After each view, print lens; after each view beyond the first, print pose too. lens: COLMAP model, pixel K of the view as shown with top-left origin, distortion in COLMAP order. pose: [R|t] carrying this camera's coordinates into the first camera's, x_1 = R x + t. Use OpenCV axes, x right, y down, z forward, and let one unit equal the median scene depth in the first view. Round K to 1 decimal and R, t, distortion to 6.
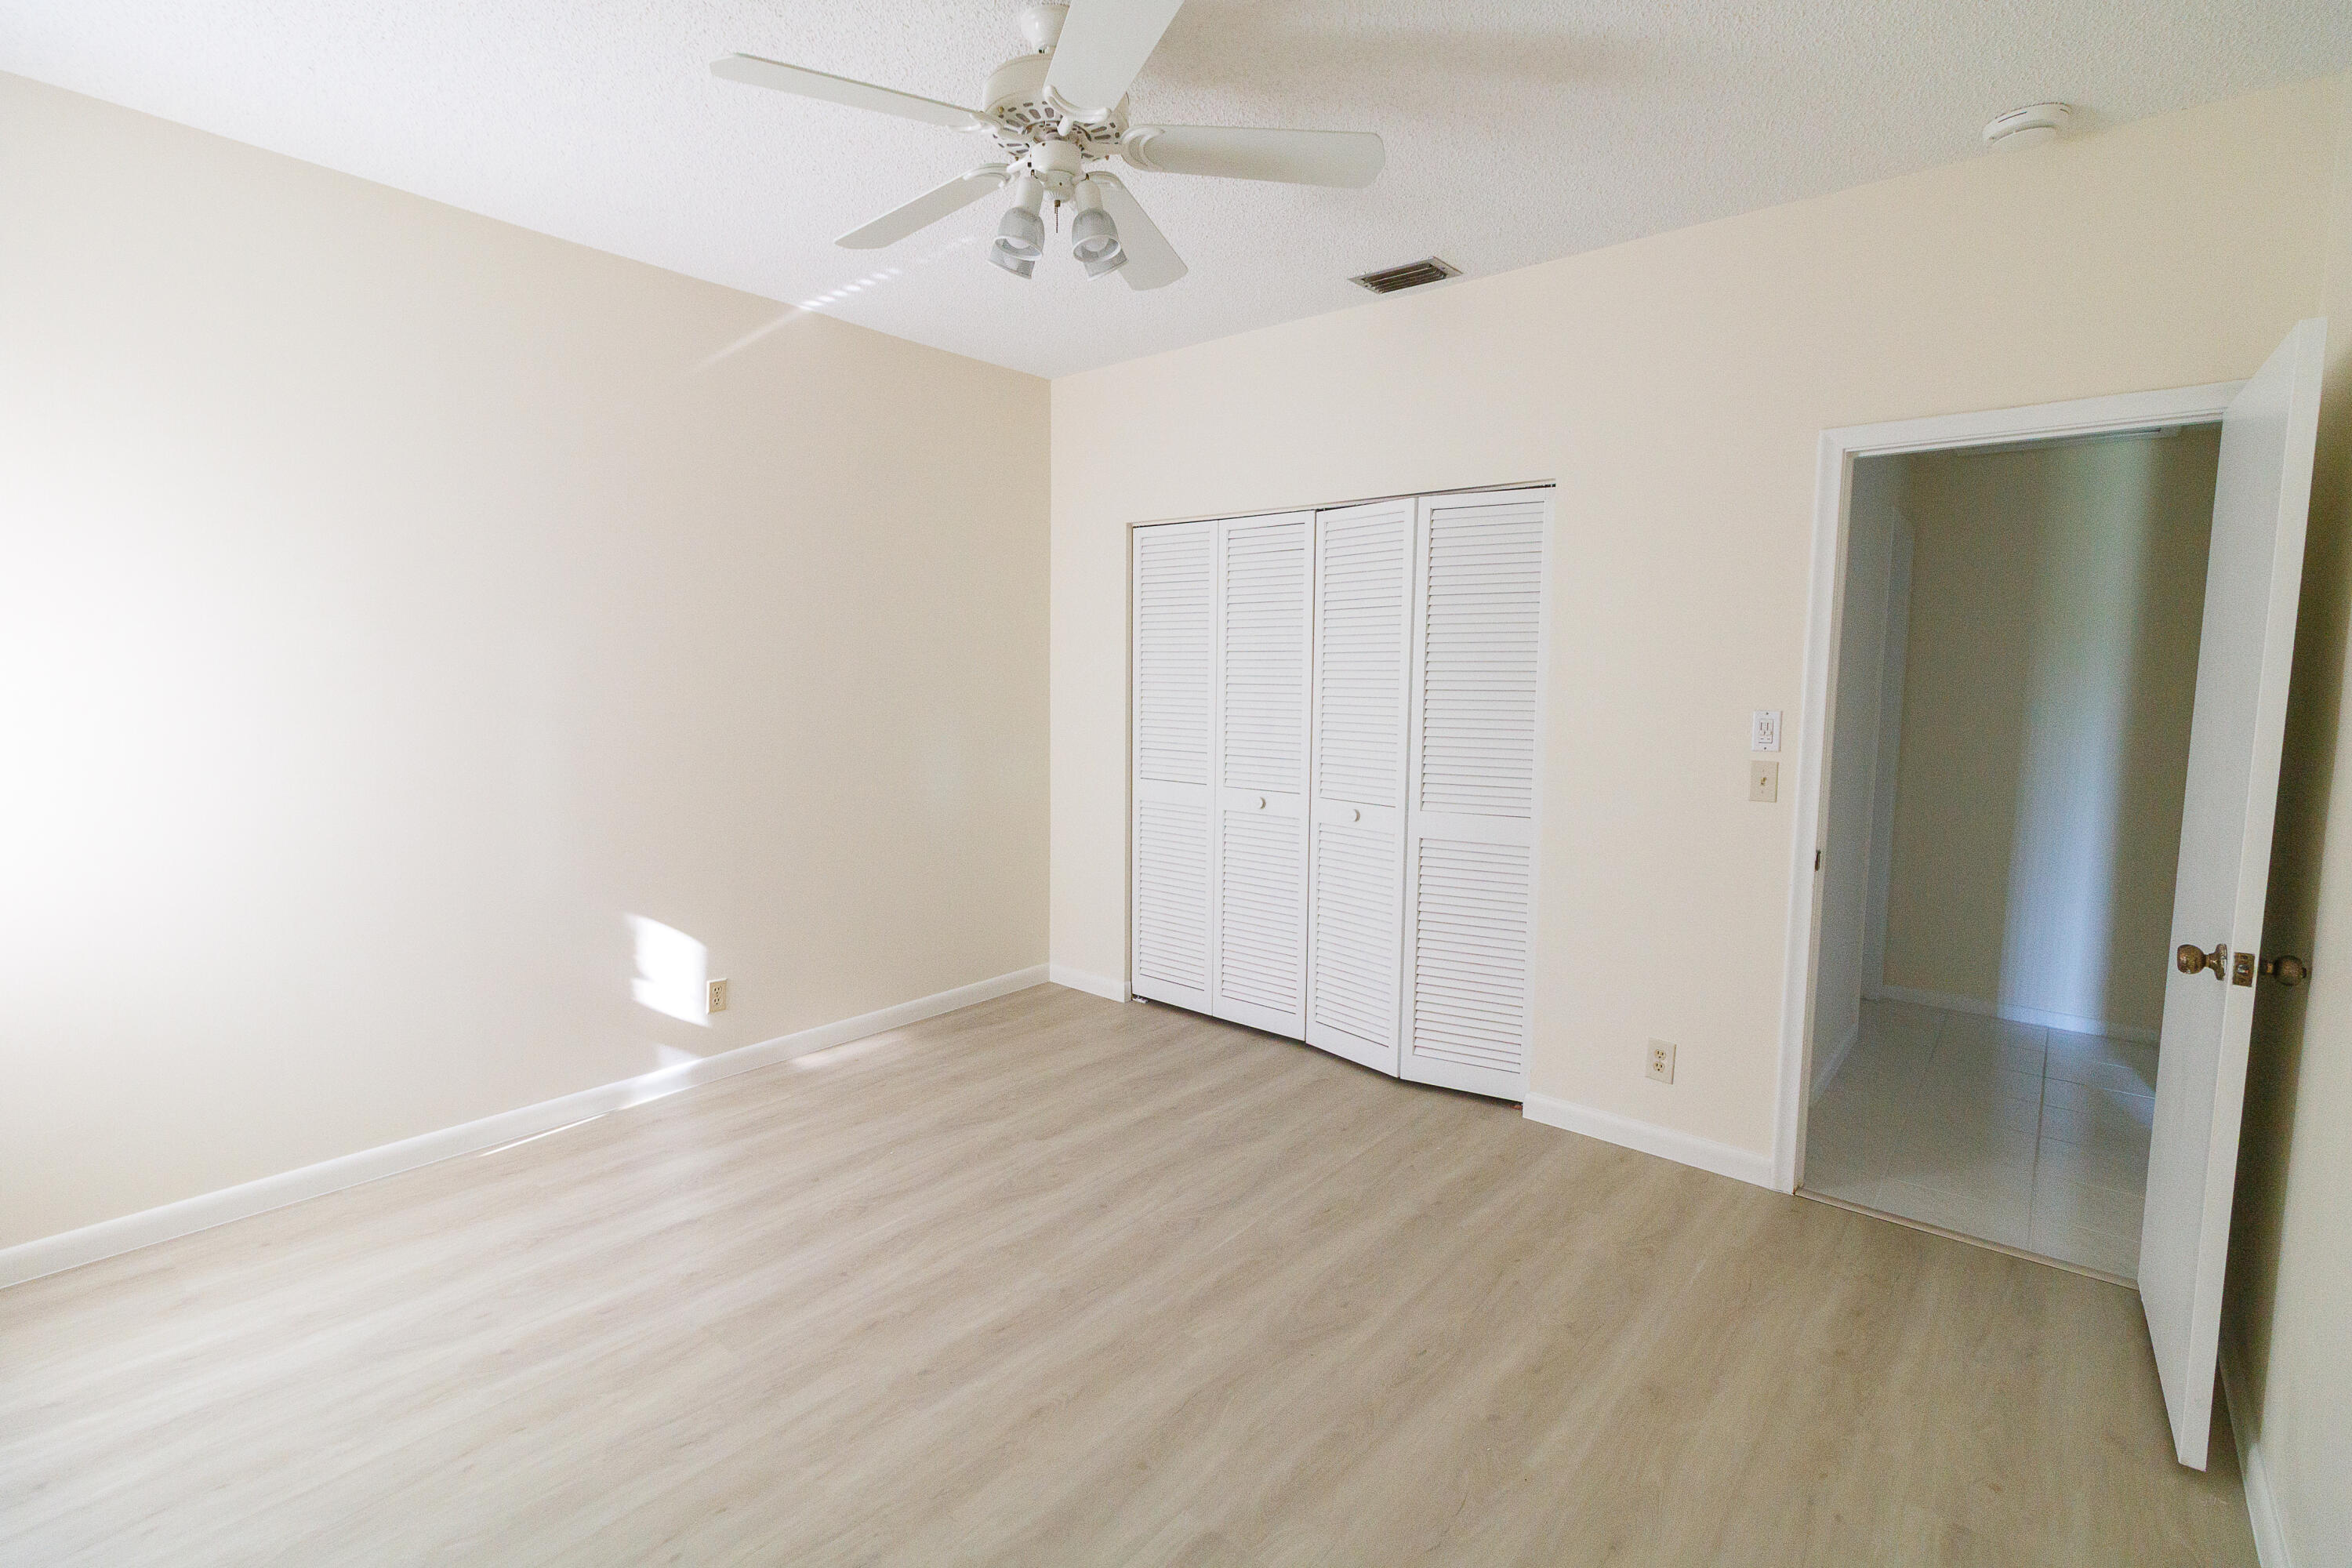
lens RADIAL K [[1083.3, 0, 1176.8], [0, 1083.3, 776.6], [0, 0, 1]] dist [-0.000860, -0.000223]
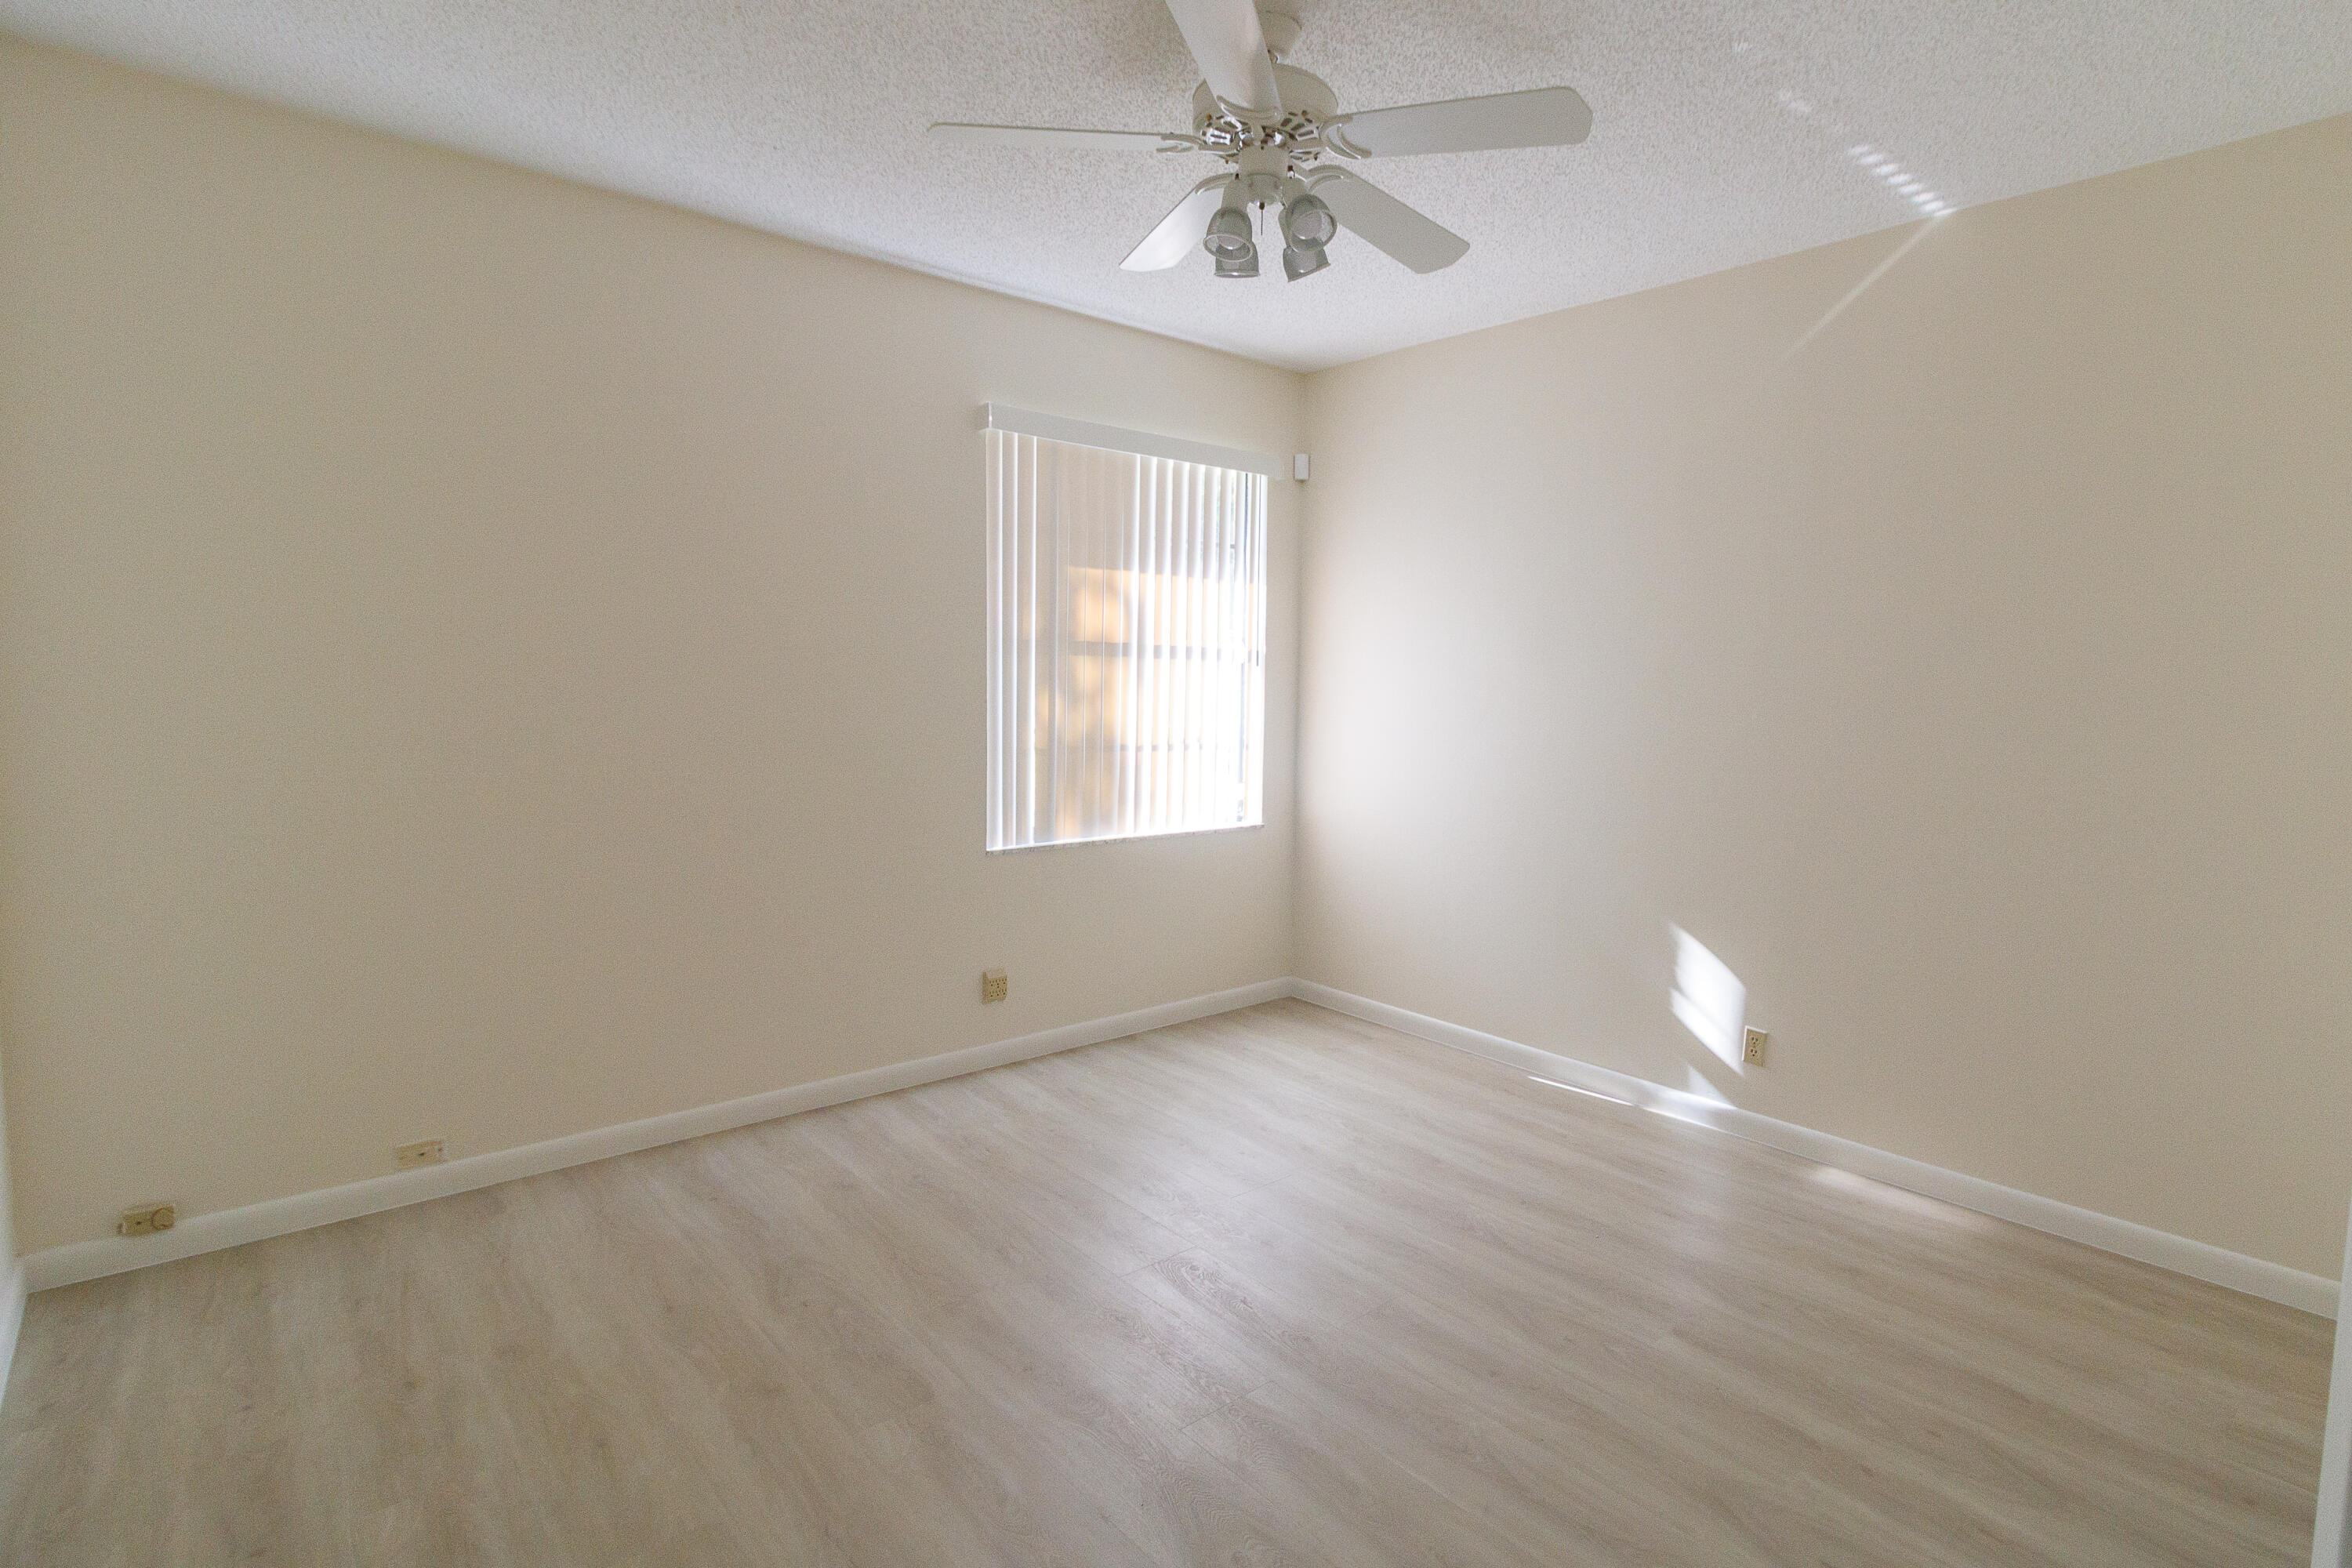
lens RADIAL K [[1083.3, 0, 1177.4], [0, 1083.3, 787.4], [0, 0, 1]] dist [-0.000860, -0.000223]
pose [[-0.144043, 0.089924, -0.985477, 0.532573], [-0.117484, 0.987265, 0.107259, -0.051974], [0.982573, 0.131228, -0.131644, 0.651406]]
